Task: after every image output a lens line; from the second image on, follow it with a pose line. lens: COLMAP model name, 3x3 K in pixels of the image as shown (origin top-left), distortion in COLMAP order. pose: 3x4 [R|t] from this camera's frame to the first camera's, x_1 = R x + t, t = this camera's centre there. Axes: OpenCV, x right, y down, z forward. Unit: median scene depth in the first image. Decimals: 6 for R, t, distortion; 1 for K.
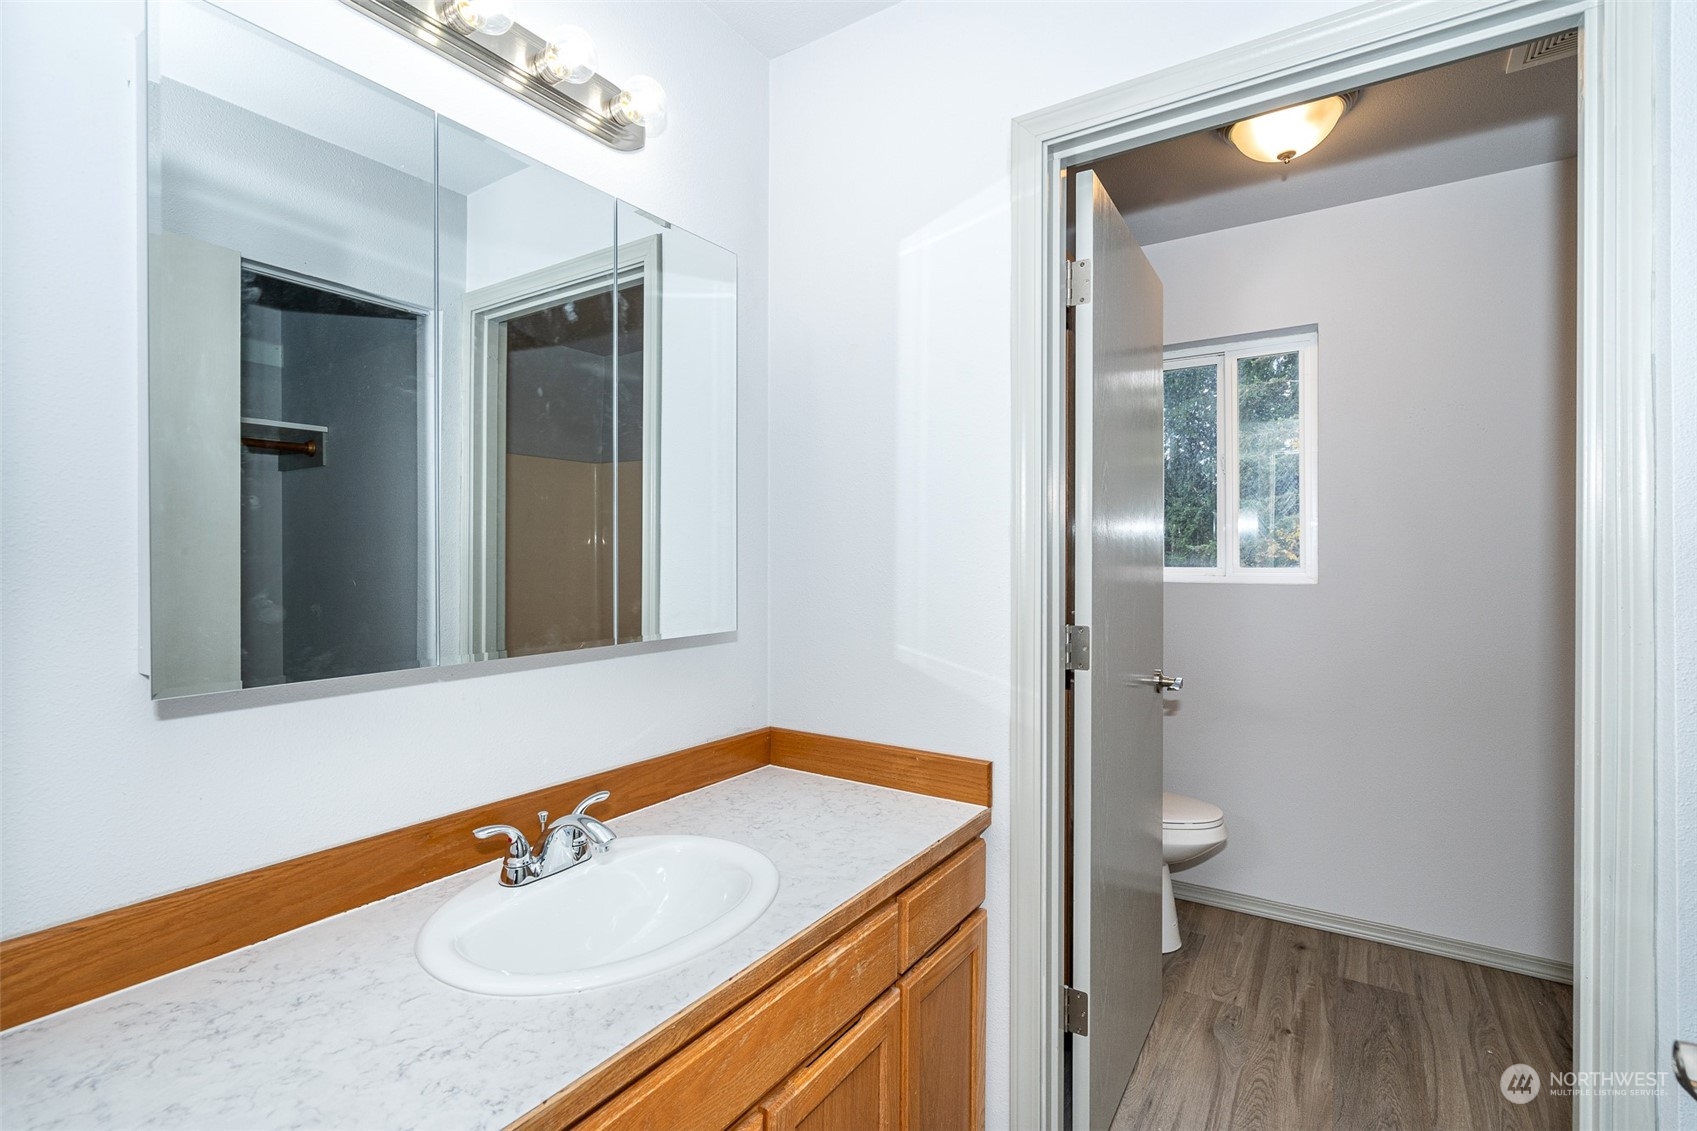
lens RADIAL K [[787.9, 0, 833.9], [0, 787.9, 565.0], [0, 0, 1]] dist [0.000086, 0.000897]
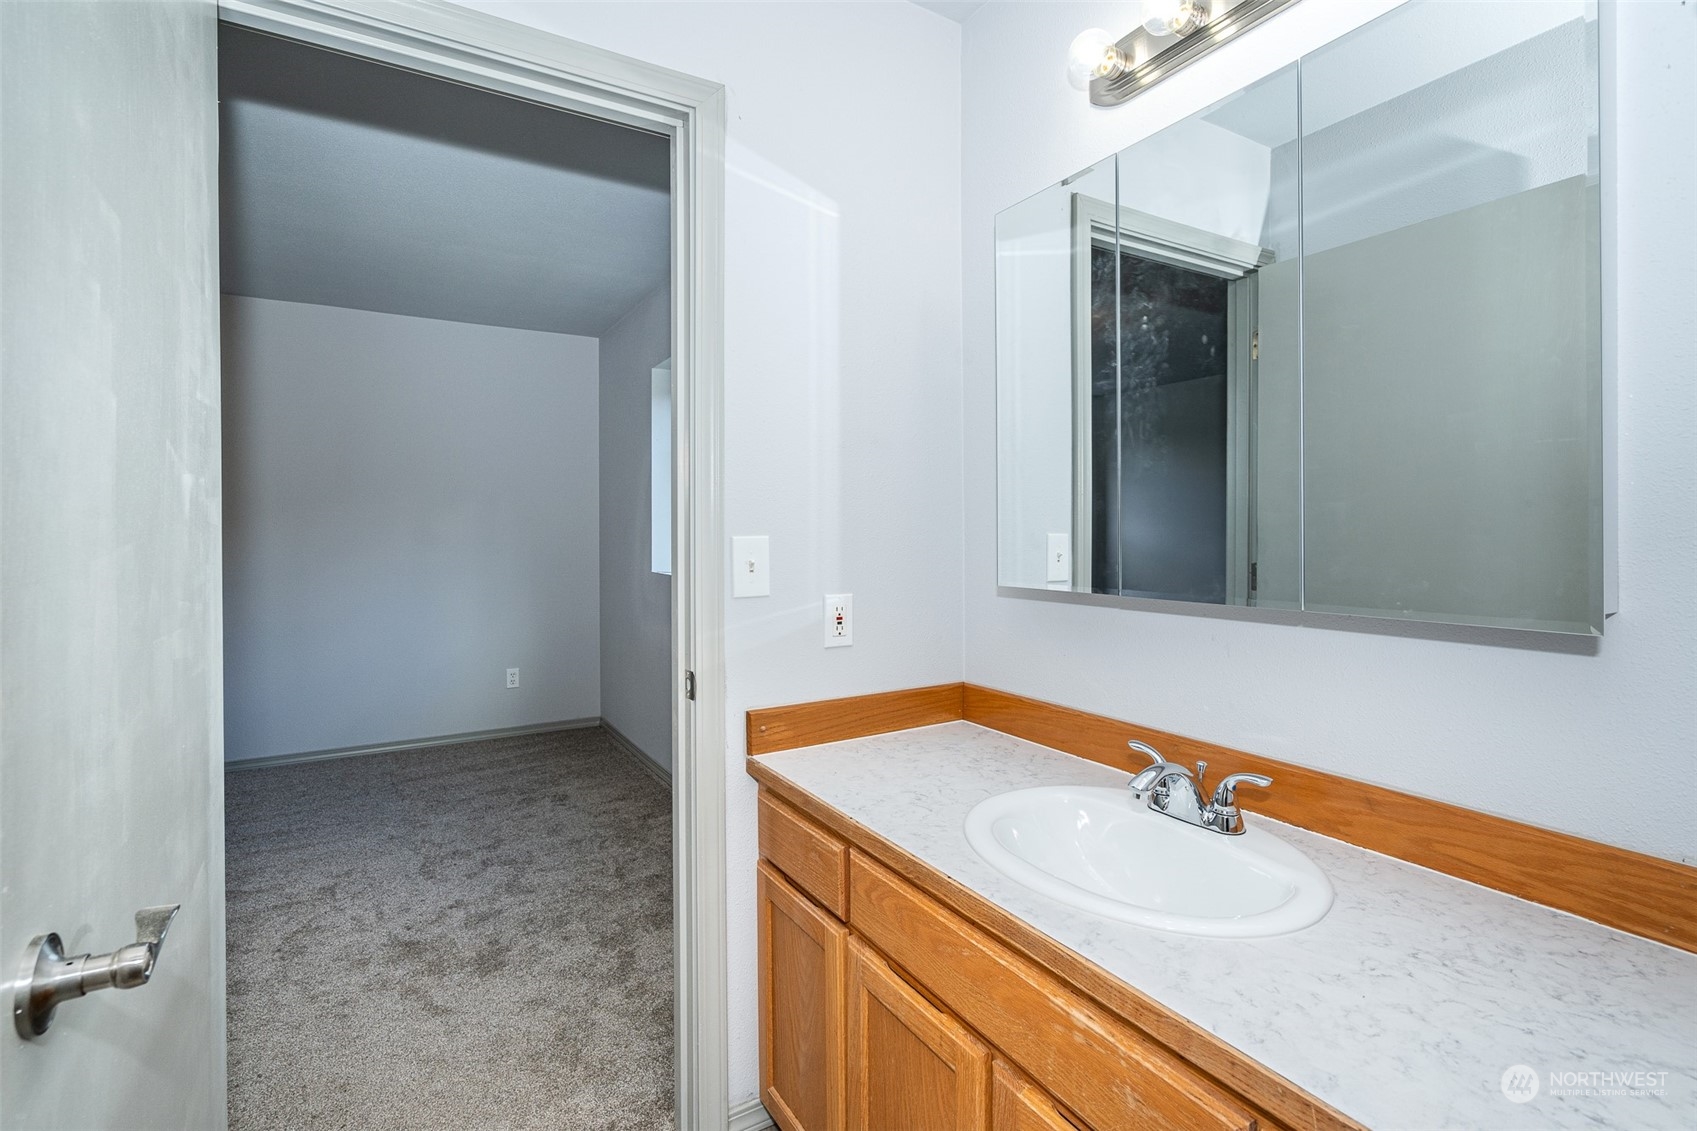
lens RADIAL K [[802.1, 0, 859.0], [0, 802.1, 530.7], [0, 0, 1]] dist [-0.001699, 0.000939]
pose [[-0.426874, 0.002146, -0.904309, 0.751092], [-0.000735, 0.999996, 0.002721, 0.019567], [0.904311, 0.001826, -0.426871, 1.070627]]
